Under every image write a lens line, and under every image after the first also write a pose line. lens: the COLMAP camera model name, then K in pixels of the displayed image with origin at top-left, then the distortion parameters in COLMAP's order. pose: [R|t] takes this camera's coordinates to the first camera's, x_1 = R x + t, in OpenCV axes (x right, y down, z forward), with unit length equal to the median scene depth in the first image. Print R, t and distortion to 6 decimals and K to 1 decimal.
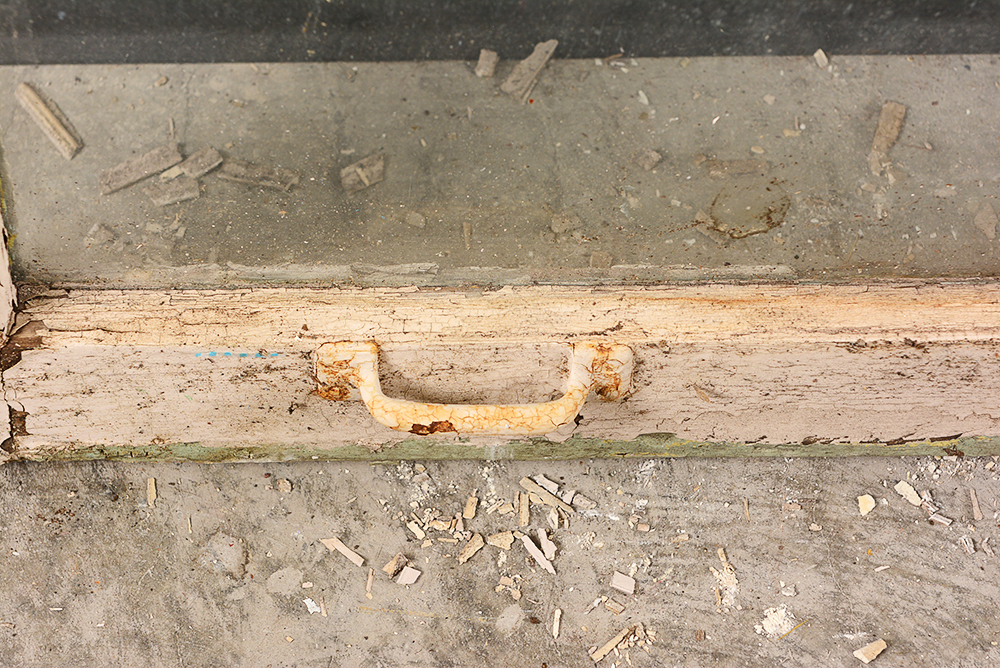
lens RADIAL K [[2915.0, 0, 500.4], [0, 2915.0, 334.9], [0, 0, 1]] dist [0.098350, 0.000000]
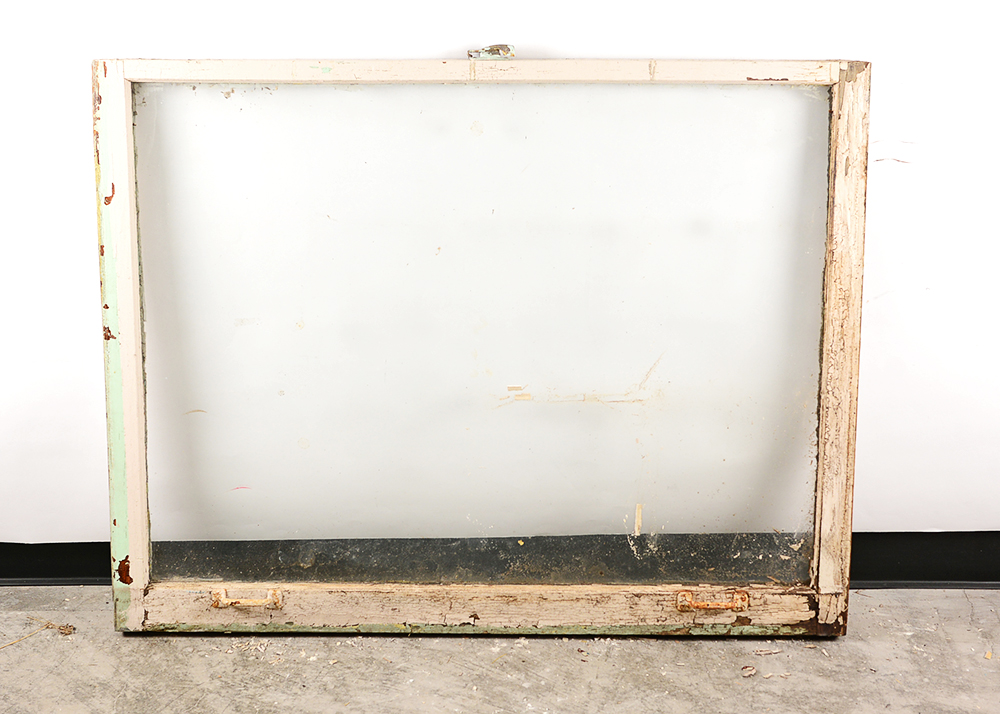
lens RADIAL K [[1790.1, 0, 493.4], [0, 1790.1, 359.6], [0, 0, 1]] dist [-0.008395, 0.000000]
pose [[0.999383, -0.009568, -0.033793, 0.458420], [-0.014891, 0.755984, -0.654420, 1.503982], [0.031808, 0.654520, 0.755375, -1.296818]]
